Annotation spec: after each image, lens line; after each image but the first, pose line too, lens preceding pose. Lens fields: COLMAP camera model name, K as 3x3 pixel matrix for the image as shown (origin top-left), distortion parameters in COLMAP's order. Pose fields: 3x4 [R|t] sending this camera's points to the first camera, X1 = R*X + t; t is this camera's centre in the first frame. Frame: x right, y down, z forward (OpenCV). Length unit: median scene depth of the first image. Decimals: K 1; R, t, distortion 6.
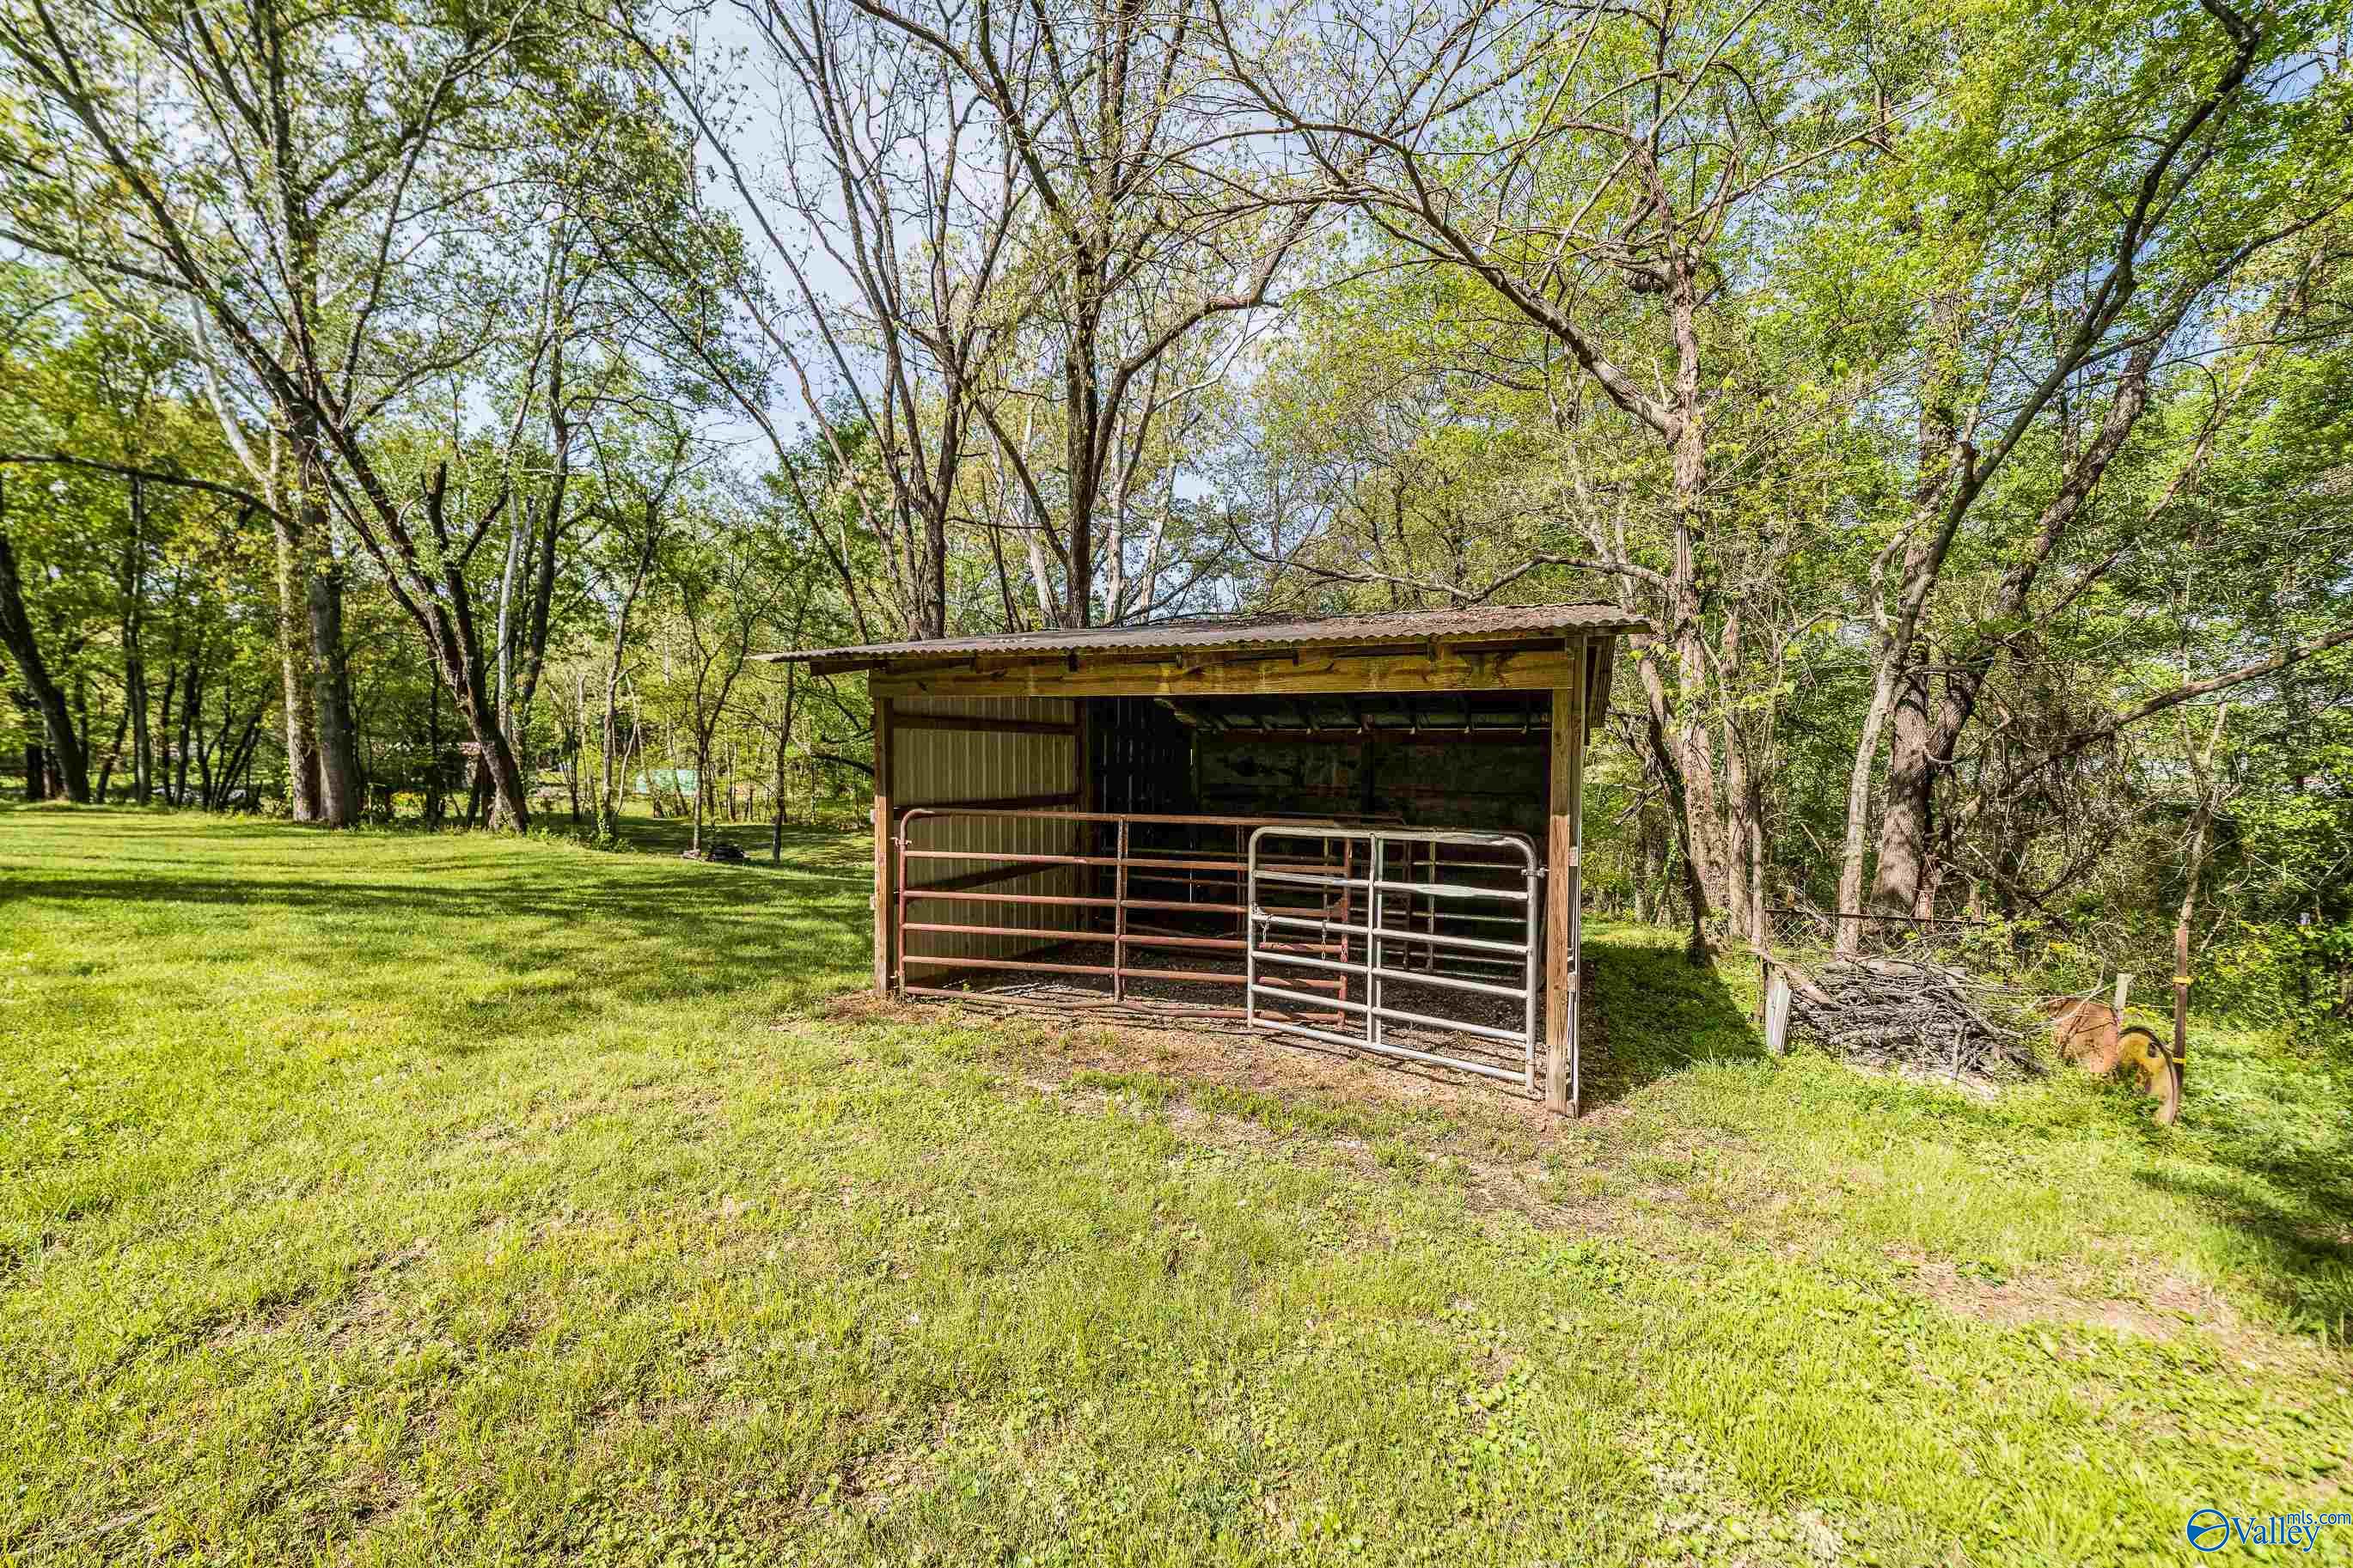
lens RADIAL K [[944.5, 0, 1172.0], [0, 944.5, 810.1], [0, 0, 1]] dist [-0.001187, 0.007730]
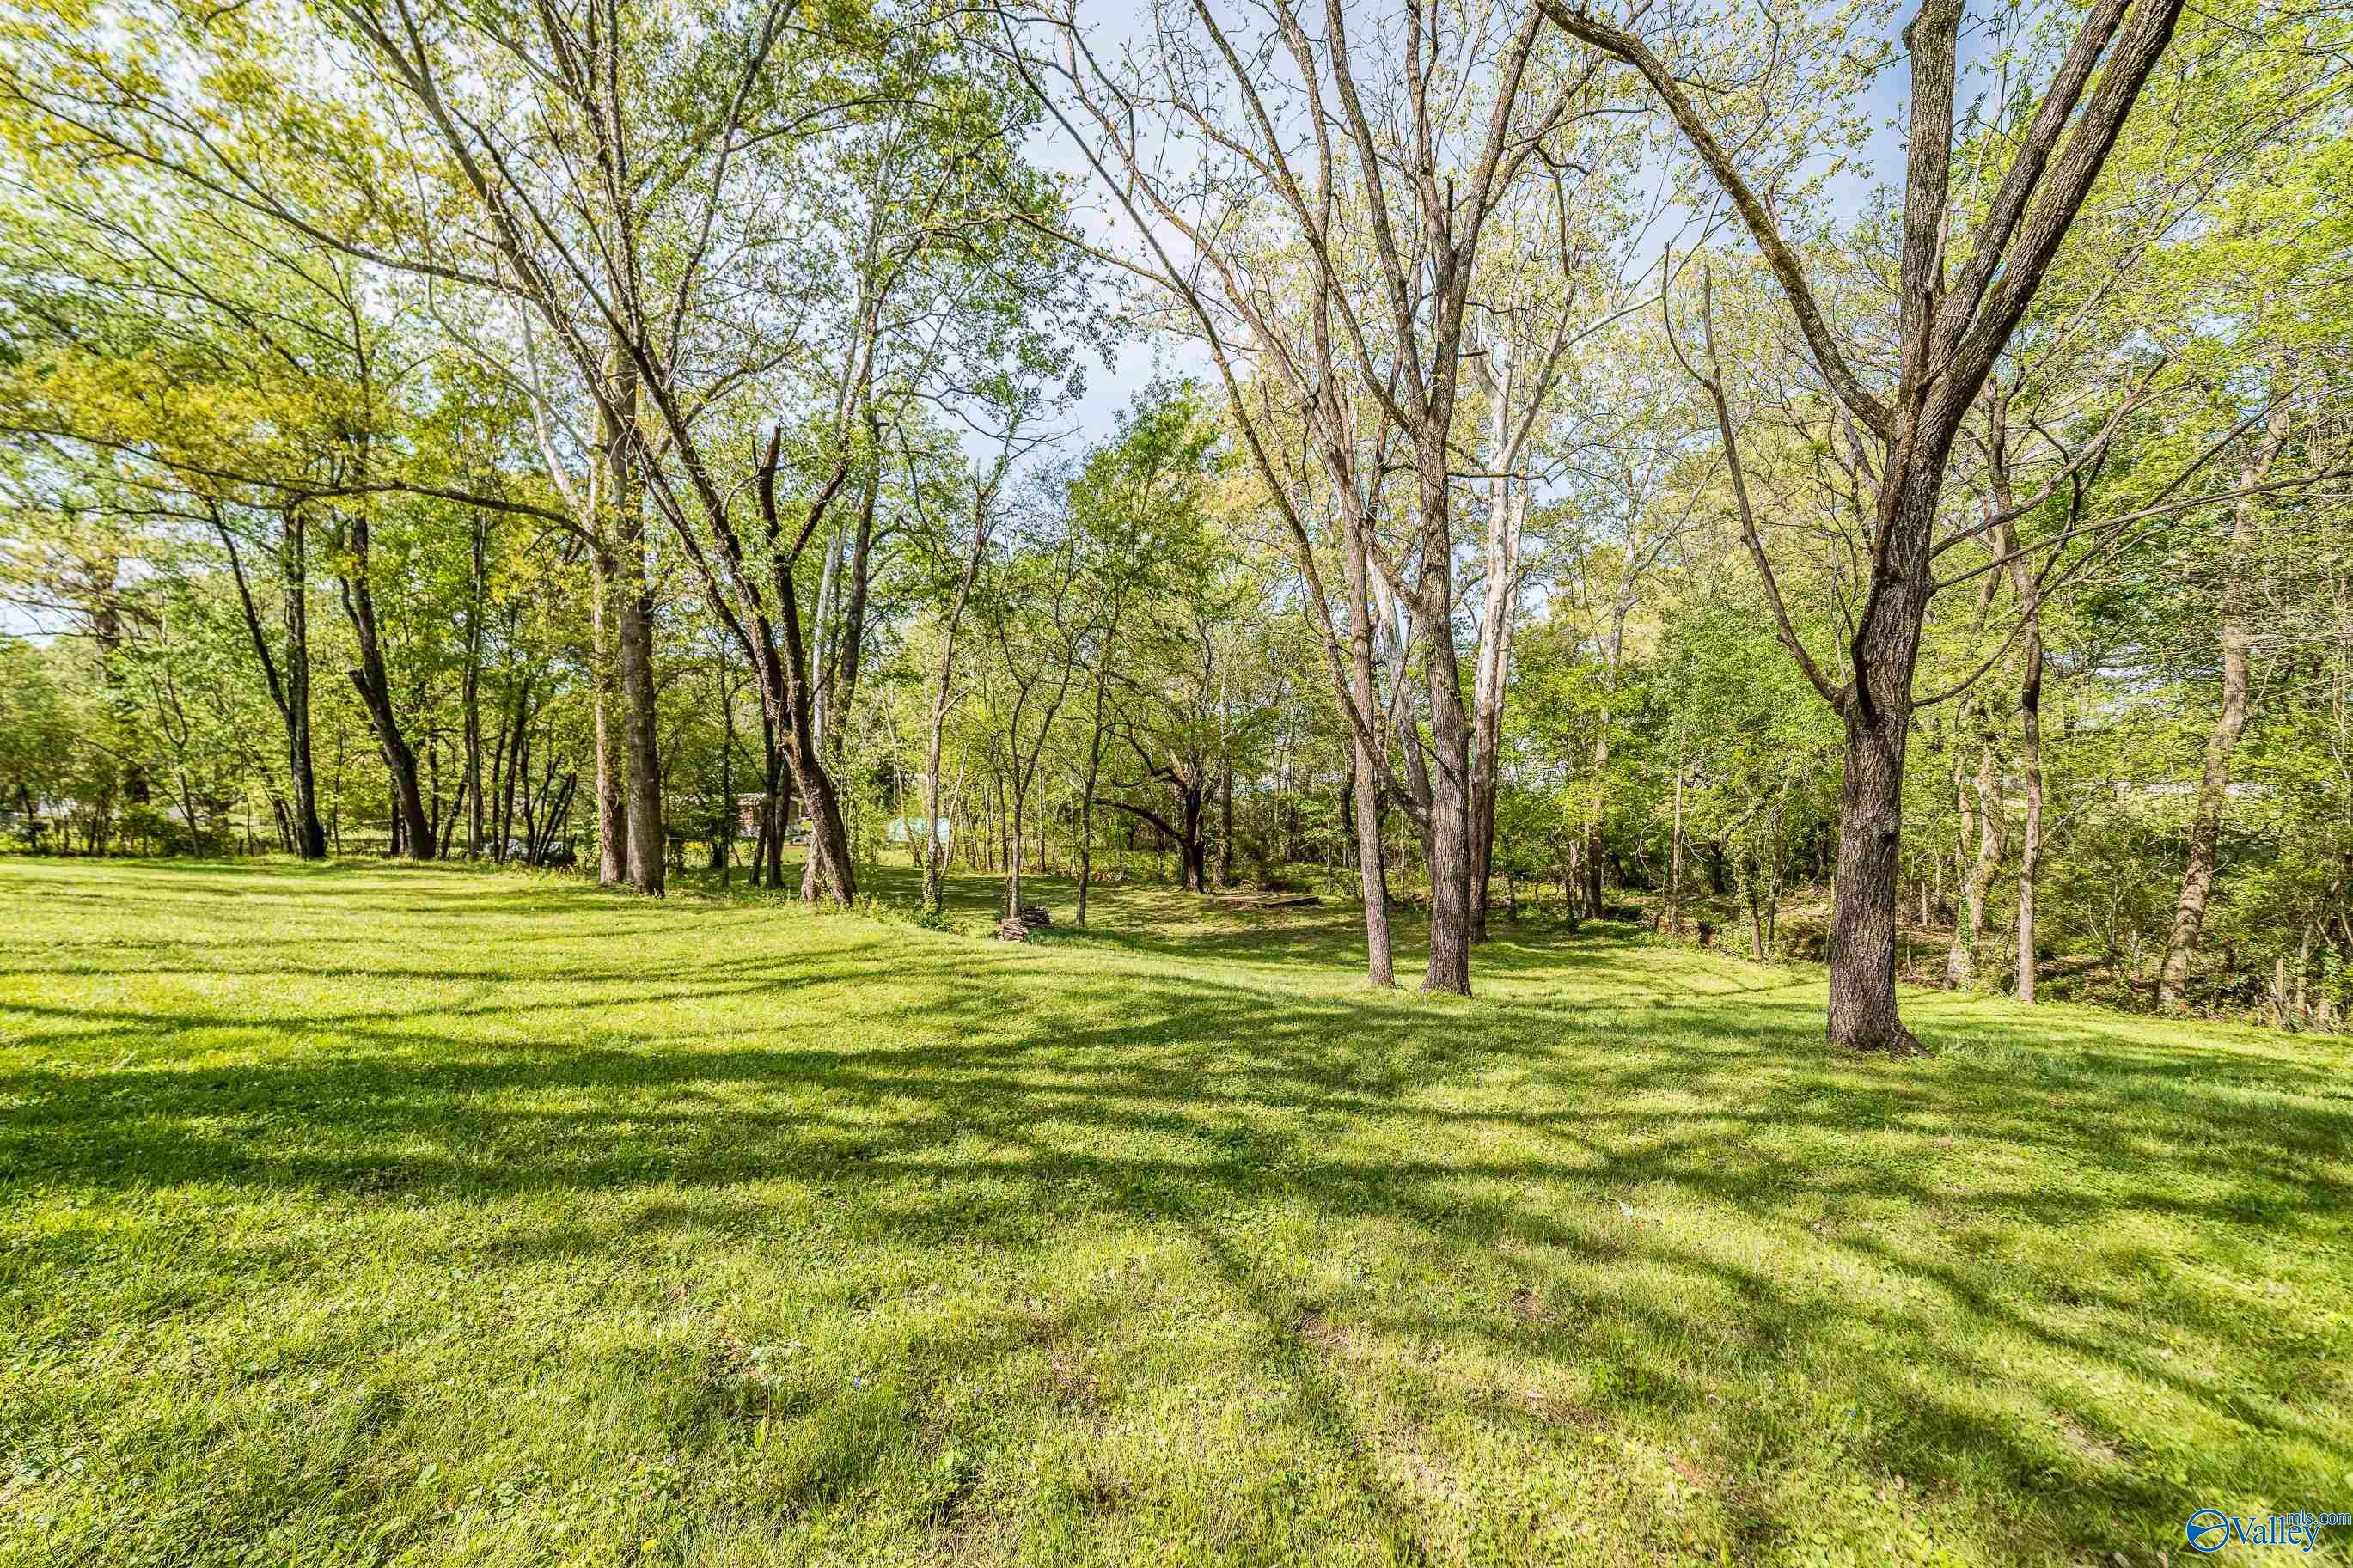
lens RADIAL K [[944.5, 0, 1172.0], [0, 944.5, 810.1], [0, 0, 1]] dist [-0.001187, 0.007730]
pose [[0.979386, -0.012317, -0.201623, -0.210246], [0.003409, 0.999005, -0.044468, -0.014982], [0.201971, 0.042864, 0.978453, 0.226892]]
